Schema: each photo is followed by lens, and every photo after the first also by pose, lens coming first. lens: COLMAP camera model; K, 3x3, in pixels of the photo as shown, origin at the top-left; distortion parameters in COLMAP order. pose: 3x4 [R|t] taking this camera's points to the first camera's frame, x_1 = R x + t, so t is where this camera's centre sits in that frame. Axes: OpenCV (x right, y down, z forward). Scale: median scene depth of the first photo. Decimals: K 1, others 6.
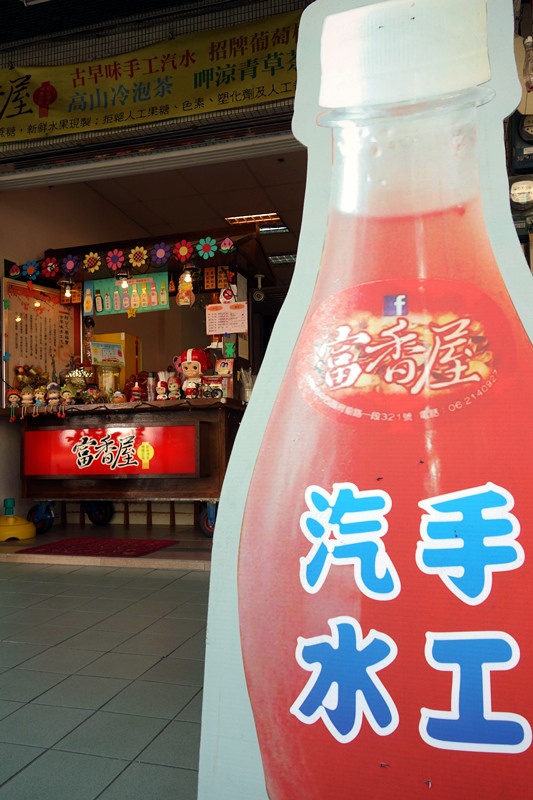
lens RADIAL K [[649.6, 0, 261.3], [0, 649.6, 402.2], [0, 0, 1]] dist [0.009391, -0.000158]
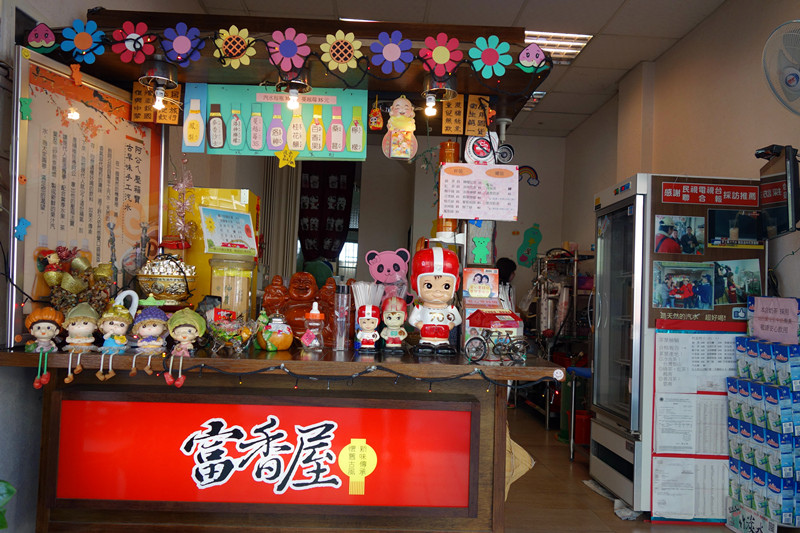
lens RADIAL K [[649.6, 0, 407.7], [0, 649.6, 269.6], [0, 0, 1]] dist [0.009391, -0.000158]
pose [[0.945721, 0.063580, 0.318699, -0.281399], [-0.077032, 0.996584, 0.029772, -0.075077], [-0.315717, -0.052706, 0.947388, 0.493407]]
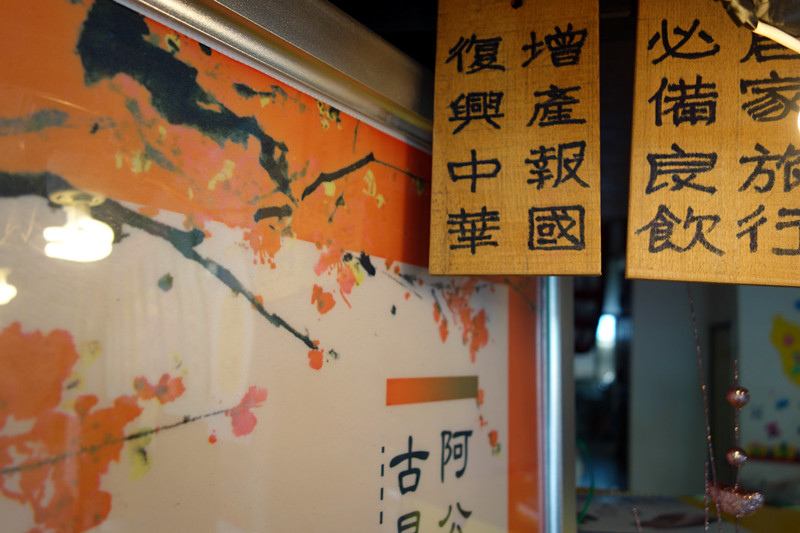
lens RADIAL K [[649.6, 0, 399.9], [0, 649.6, 265.5], [0, 0, 1]] dist [0.009391, -0.000158]
pose [[0.997615, 0.062694, 0.028865, -0.338797], [-0.061535, 0.997326, -0.039414, -0.161757], [-0.031259, 0.037544, 0.998806, 1.013919]]
